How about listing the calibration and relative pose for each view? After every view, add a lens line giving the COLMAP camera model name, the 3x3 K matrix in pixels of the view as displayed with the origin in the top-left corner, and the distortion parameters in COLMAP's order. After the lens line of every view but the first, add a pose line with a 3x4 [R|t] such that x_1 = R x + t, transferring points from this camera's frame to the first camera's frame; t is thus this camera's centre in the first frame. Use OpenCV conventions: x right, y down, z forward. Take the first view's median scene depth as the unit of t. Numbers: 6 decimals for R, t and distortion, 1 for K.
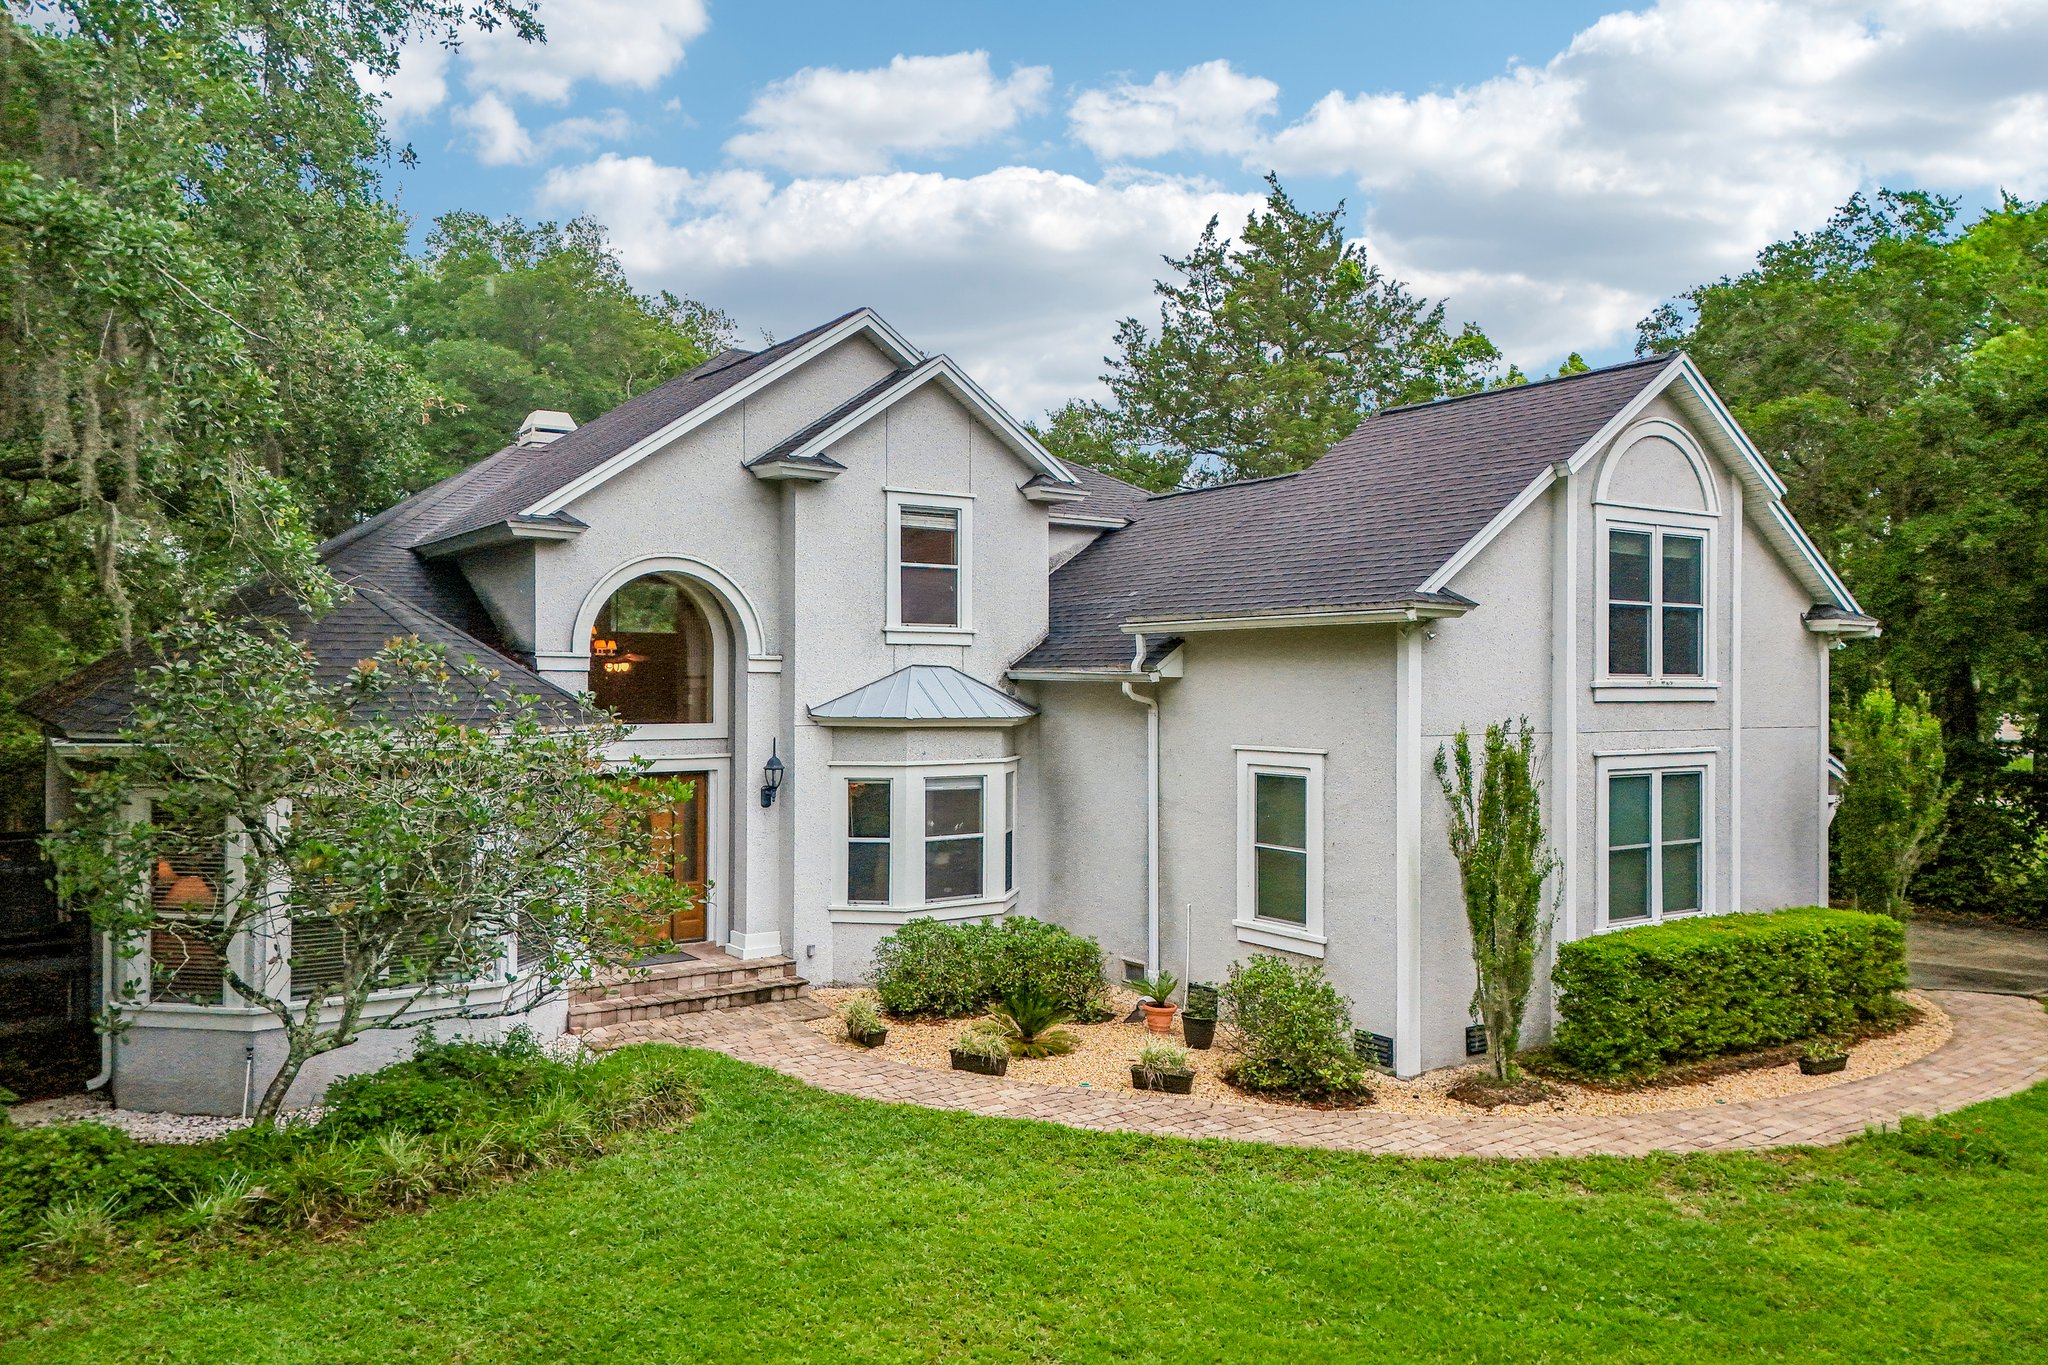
lens RADIAL K [[1471.0, 0, 1024.0], [0, 1471.0, 682.5], [0, 0, 1]] dist [0.023325, 0.007737]
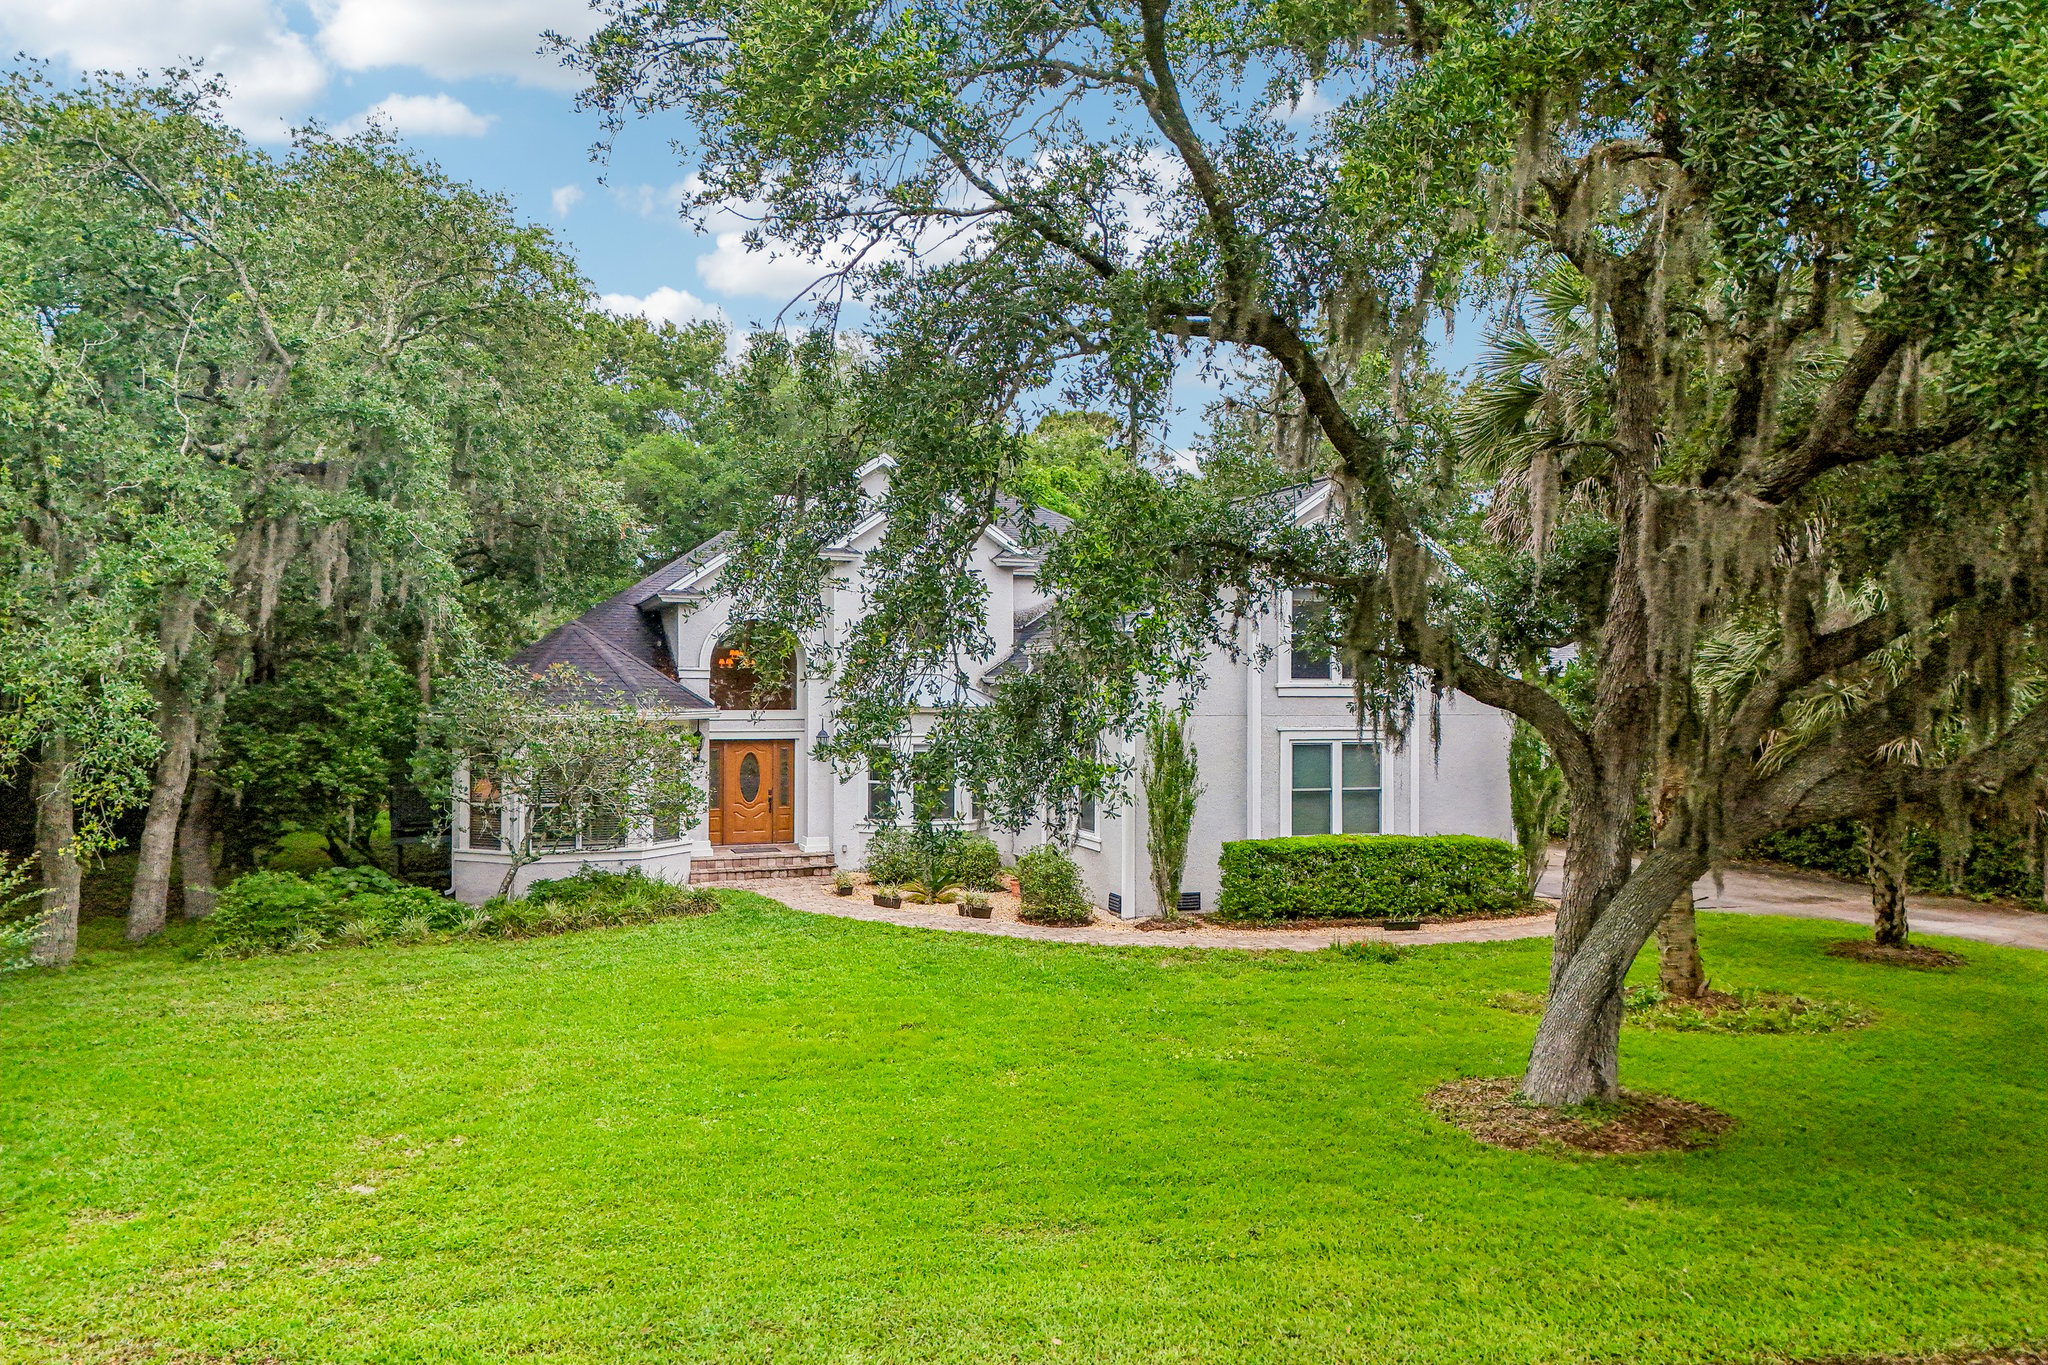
lens RADIAL K [[1408.3, 0, 1024.0], [0, 1408.3, 682.5], [0, 0, 1]] dist [0.043617, -0.000987]
pose [[0.968896, -0.000648, -0.247469, 0.482626], [0.000278, 0.999999, -0.001531, 0.000245], [0.247470, 0.001415, 0.968895, -0.519888]]
